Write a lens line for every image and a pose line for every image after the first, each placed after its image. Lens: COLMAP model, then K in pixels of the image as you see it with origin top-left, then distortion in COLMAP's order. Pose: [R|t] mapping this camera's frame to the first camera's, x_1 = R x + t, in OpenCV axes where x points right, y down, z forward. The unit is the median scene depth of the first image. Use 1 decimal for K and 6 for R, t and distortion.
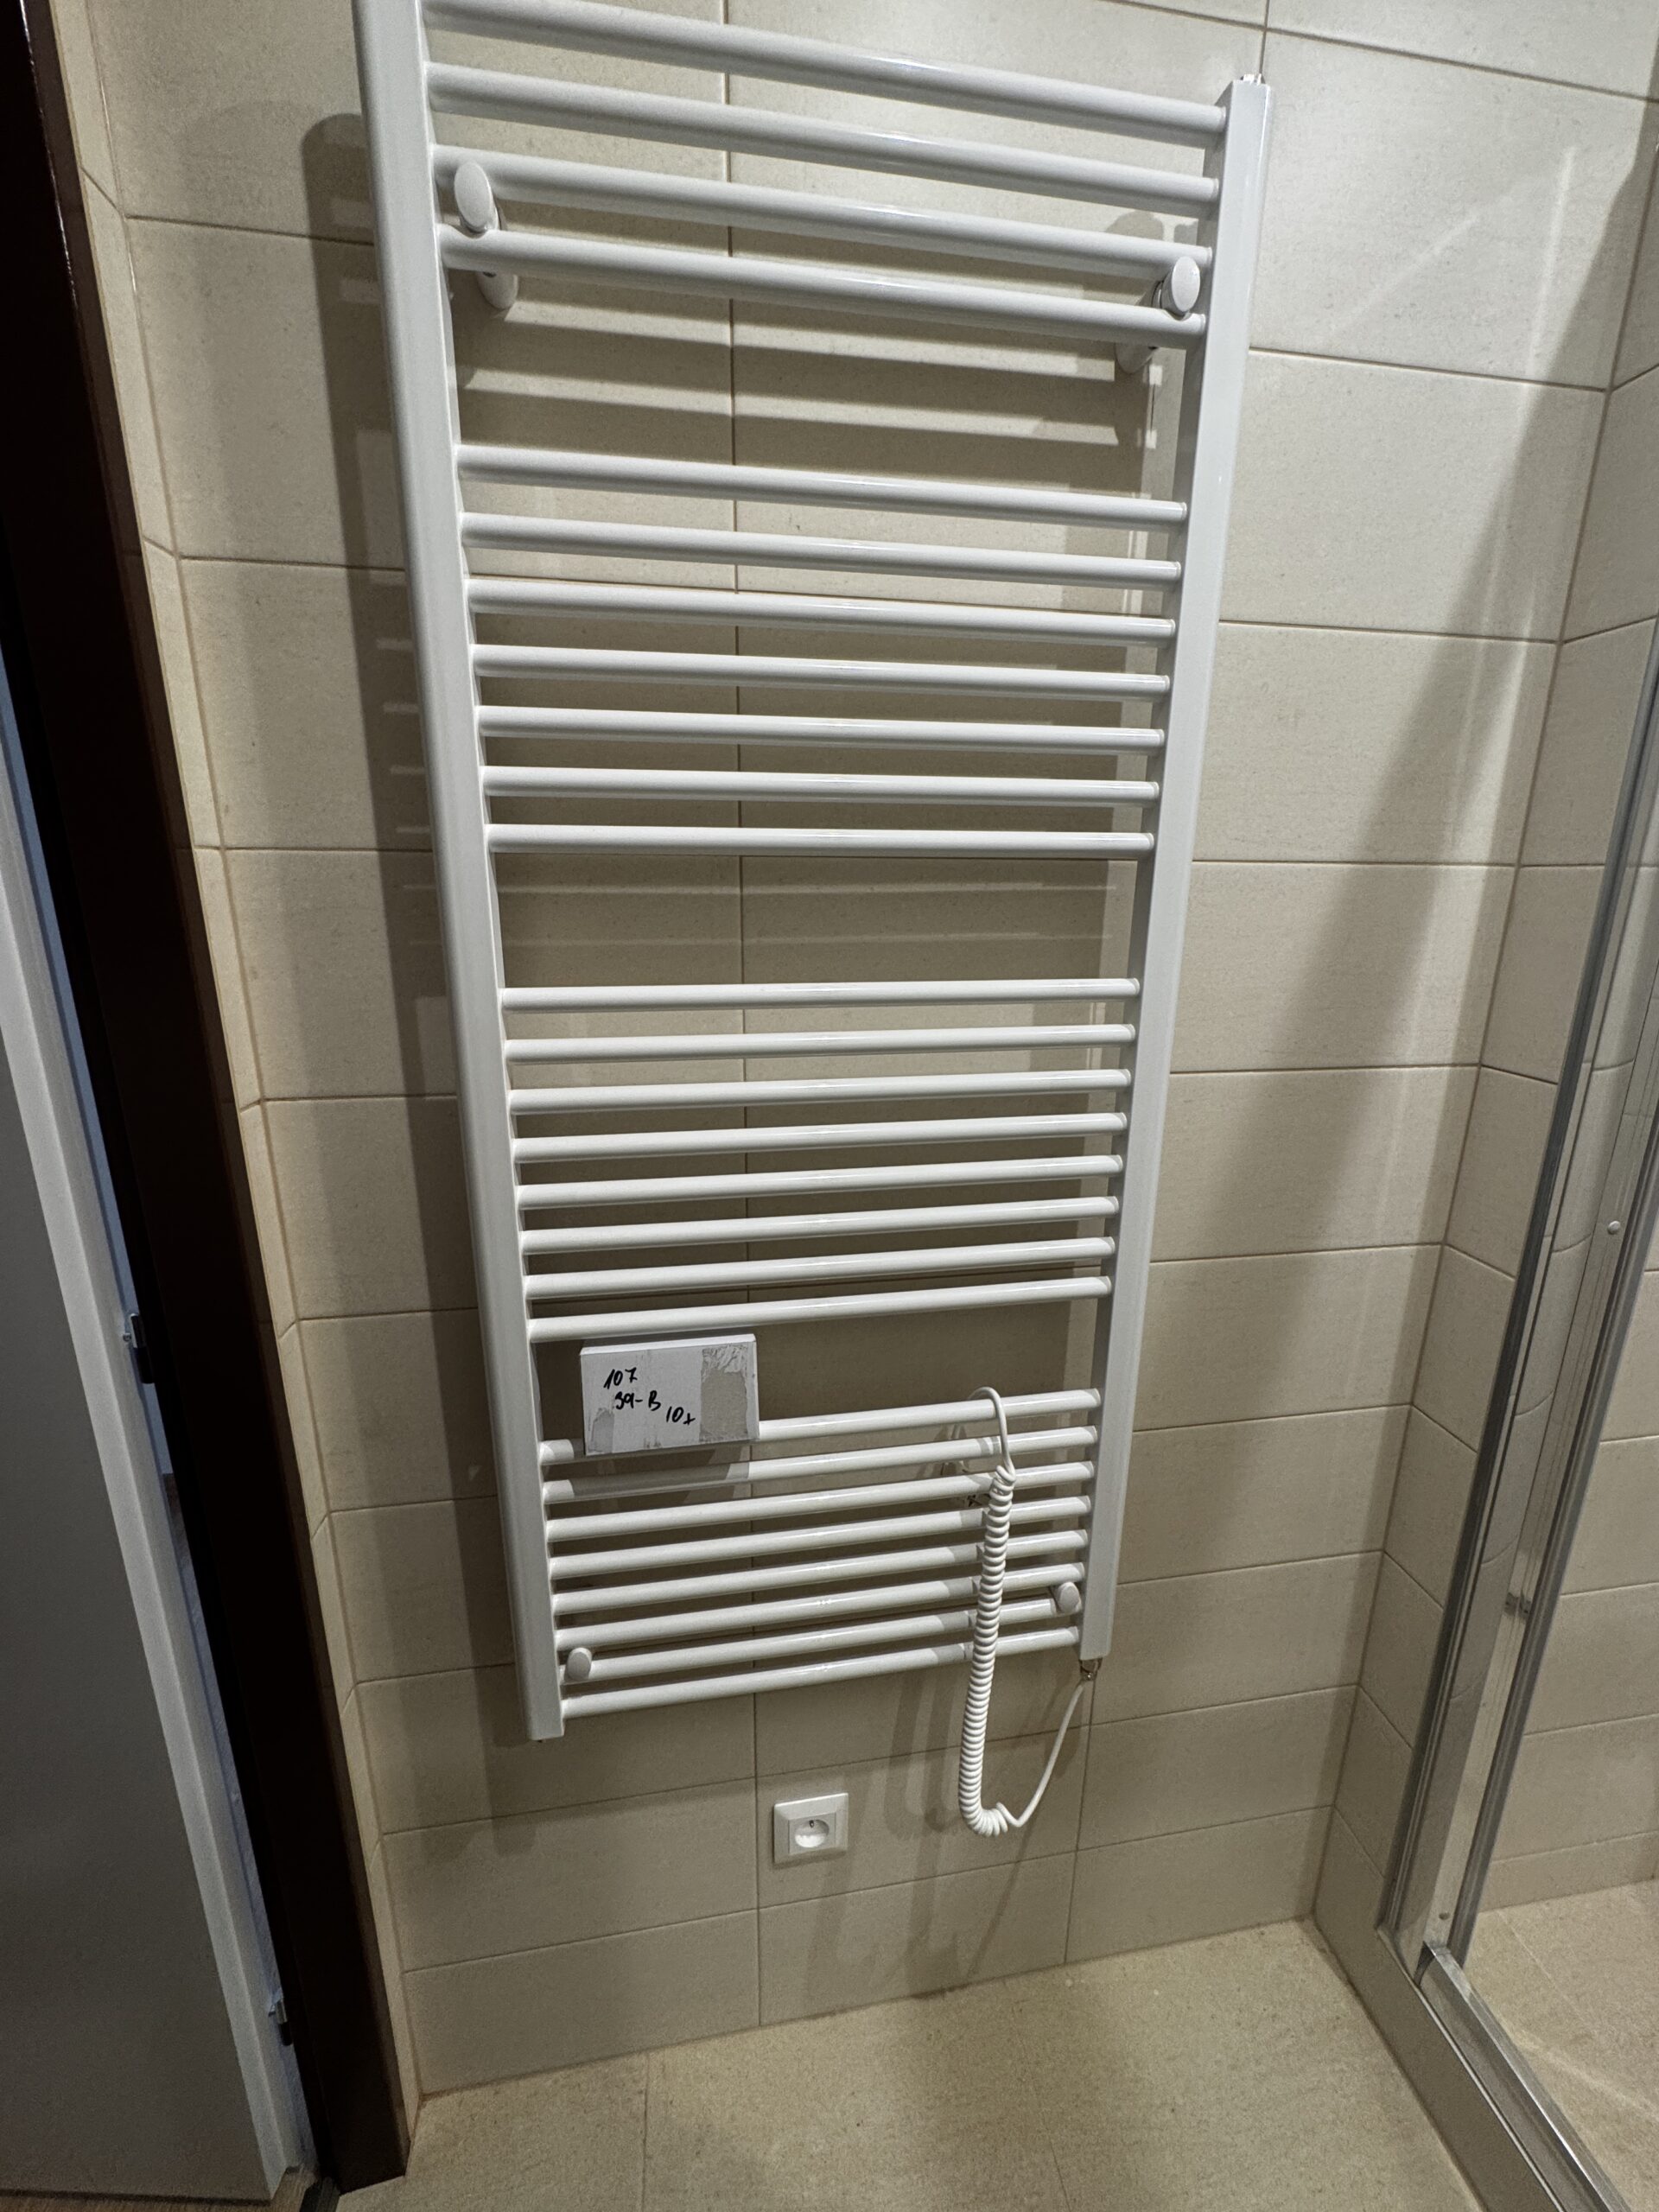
lens RADIAL K [[878.1, 0, 835.8], [0, 878.1, 1104.0], [0, 0, 1]] dist [-0.003112, 0.000324]
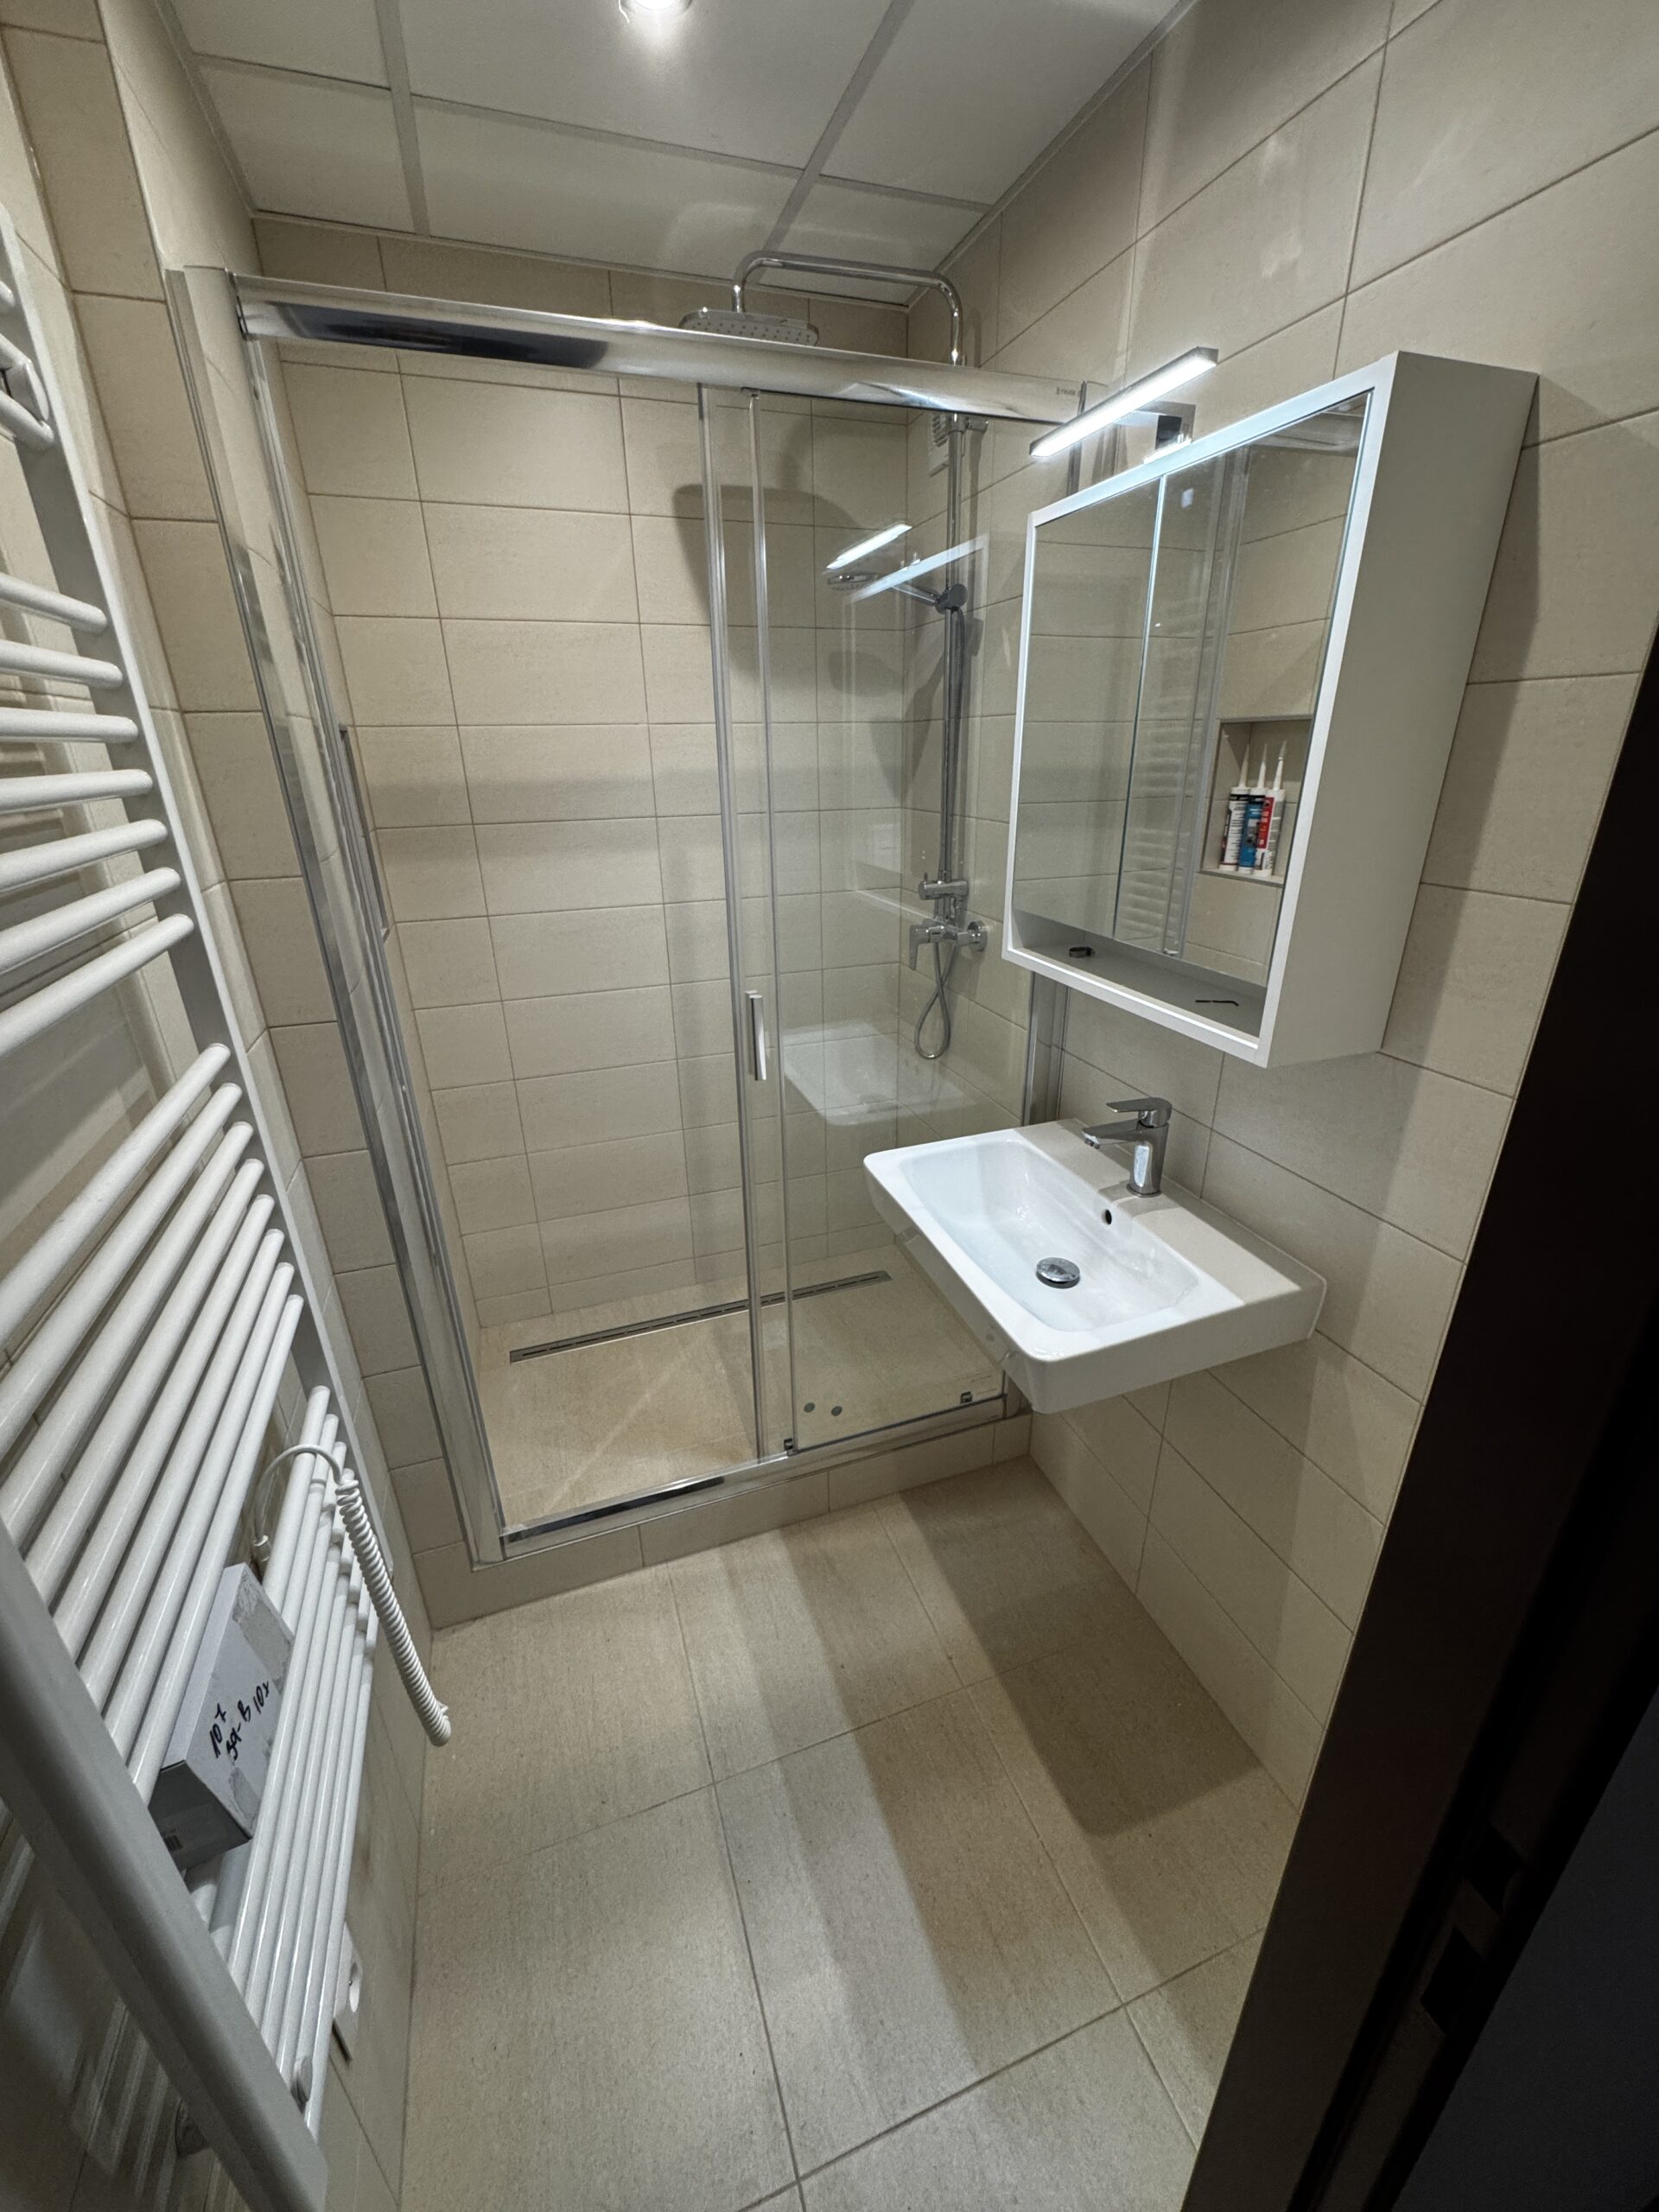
lens RADIAL K [[878.1, 0, 832.2], [0, 878.1, 1103.7], [0, 0, 1]] dist [-0.003112, 0.000324]
pose [[-0.188122, -0.377758, 0.906592, -0.813092], [0.257720, 0.871740, 0.416714, -0.332806], [-0.947729, 0.312040, -0.066637, 0.372176]]
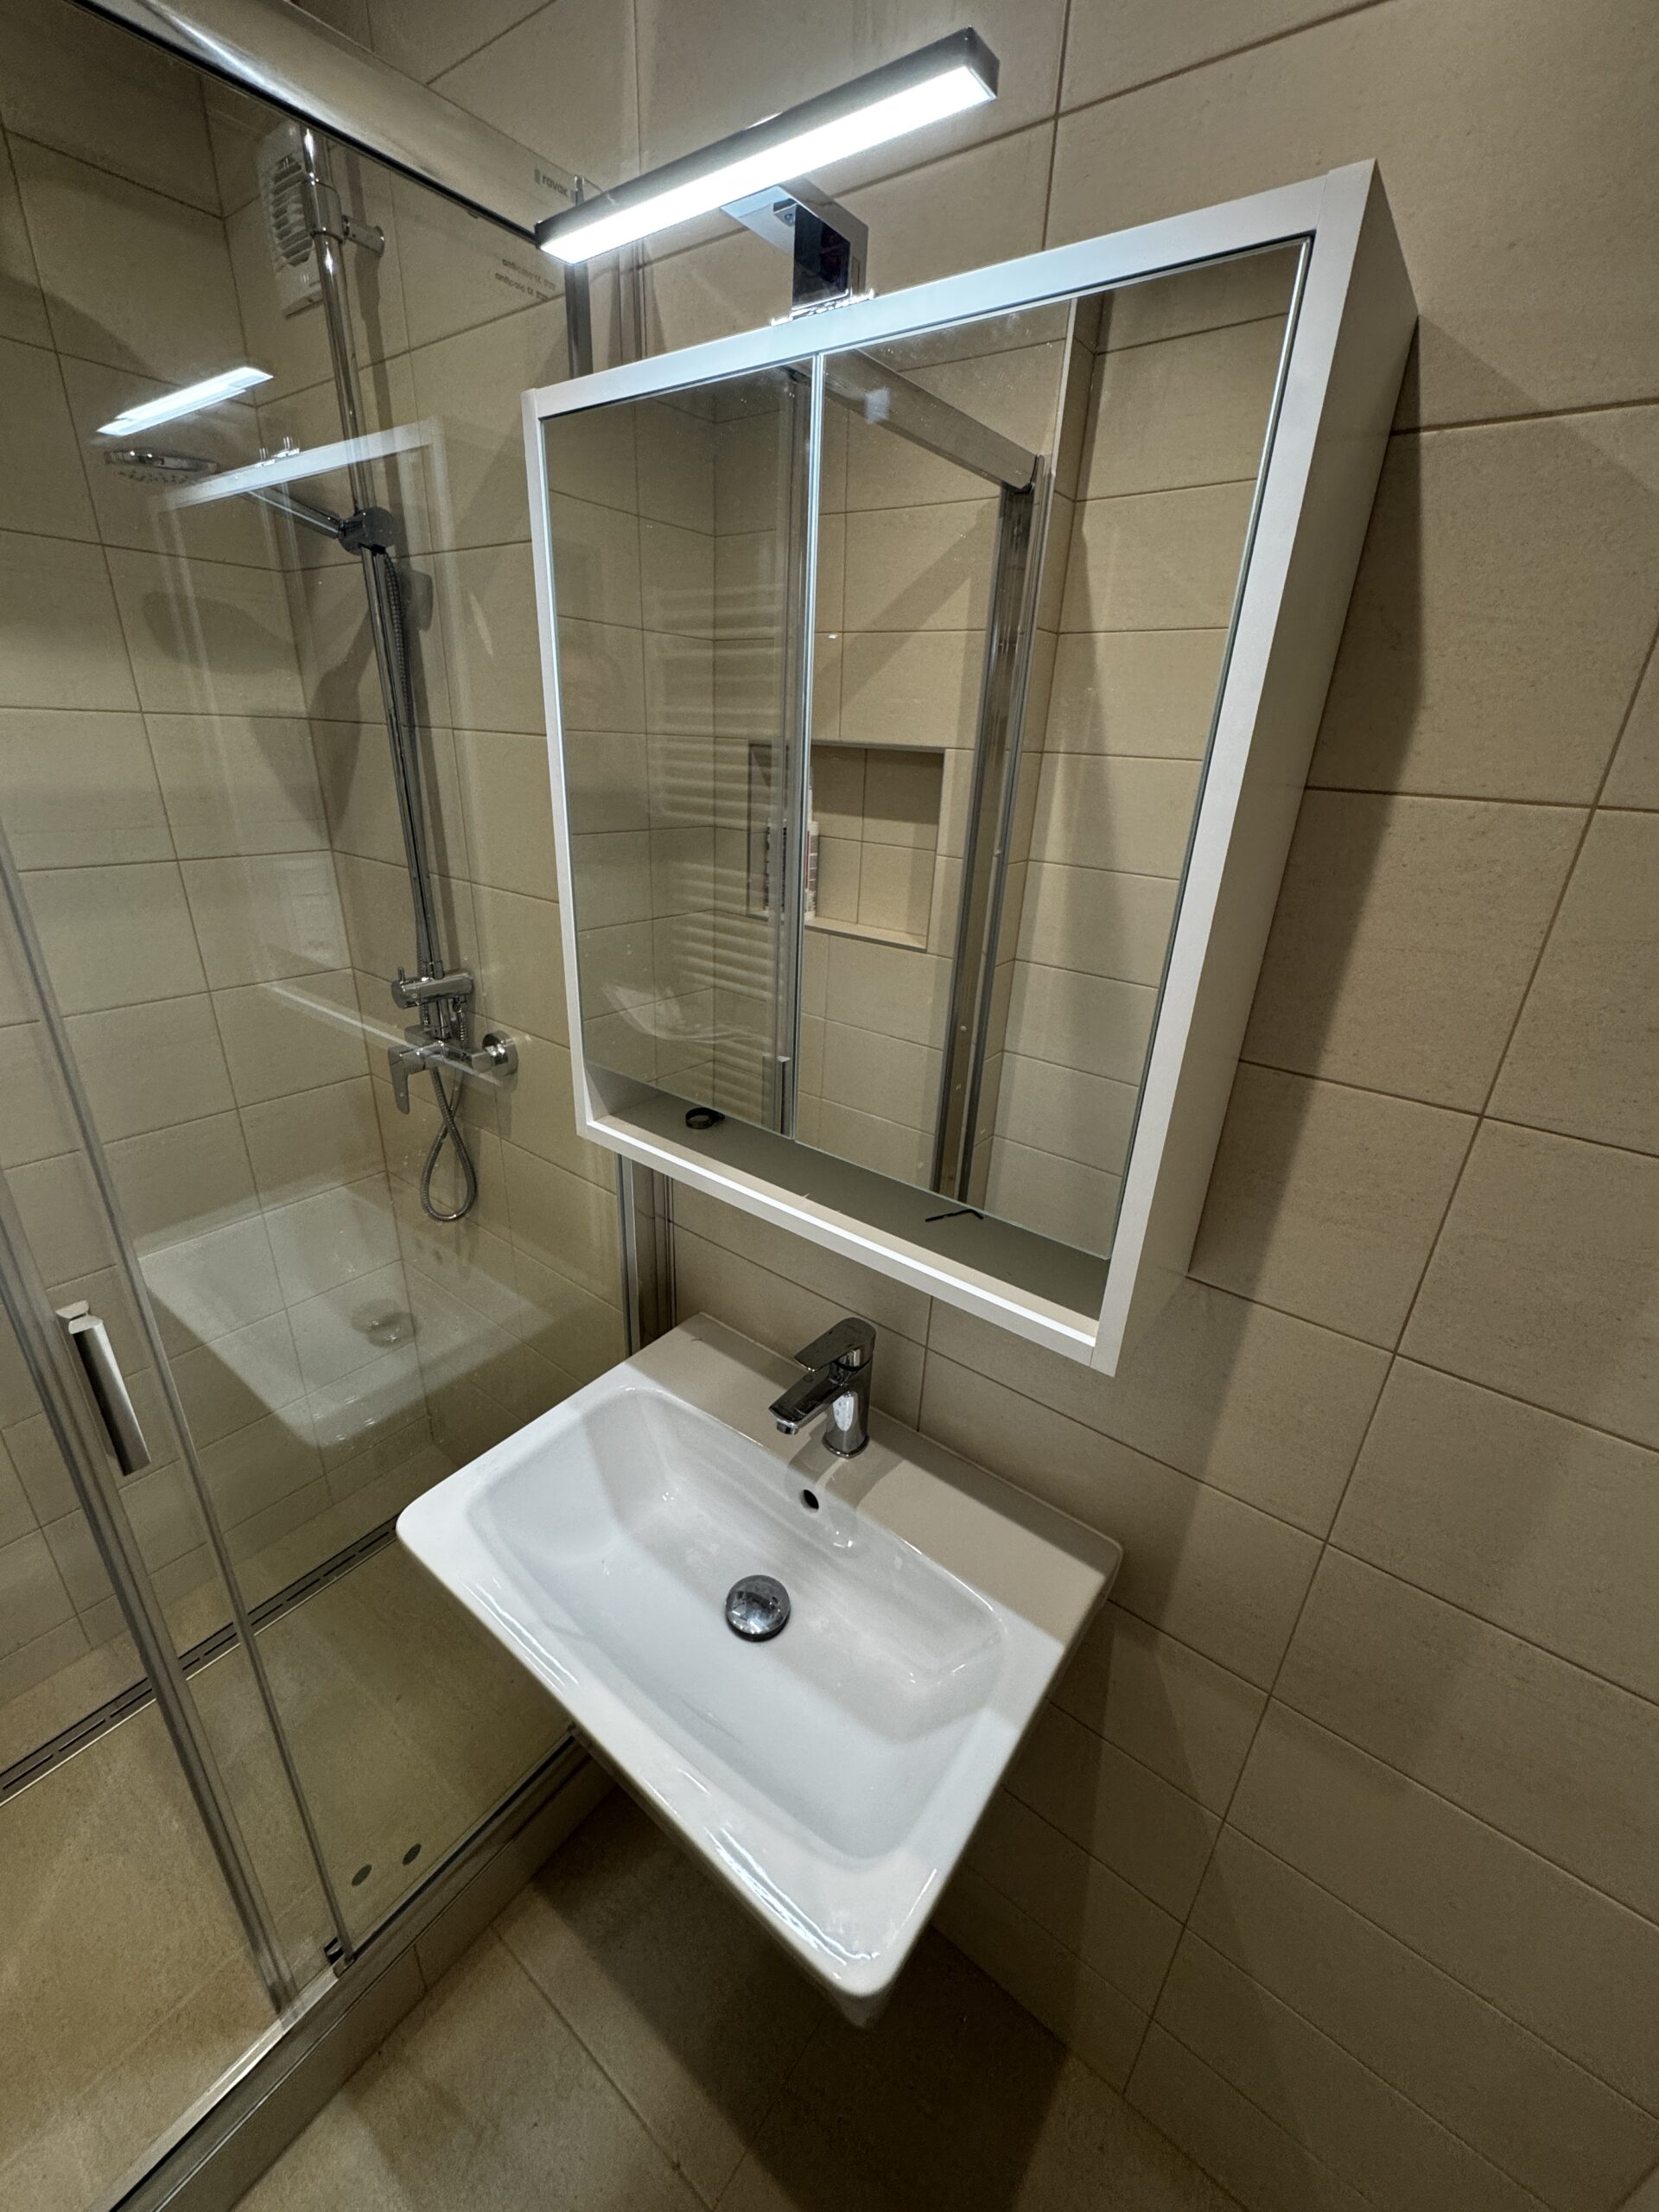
lens RADIAL K [[878.1, 0, 835.3], [0, 878.1, 1104.1], [0, 0, 1]] dist [-0.003112, 0.000324]
pose [[-0.700965, -0.316426, 0.639157, 0.005521], [0.127198, 0.826353, 0.548599, -0.365154], [-0.701761, 0.465849, -0.538996, 0.165591]]
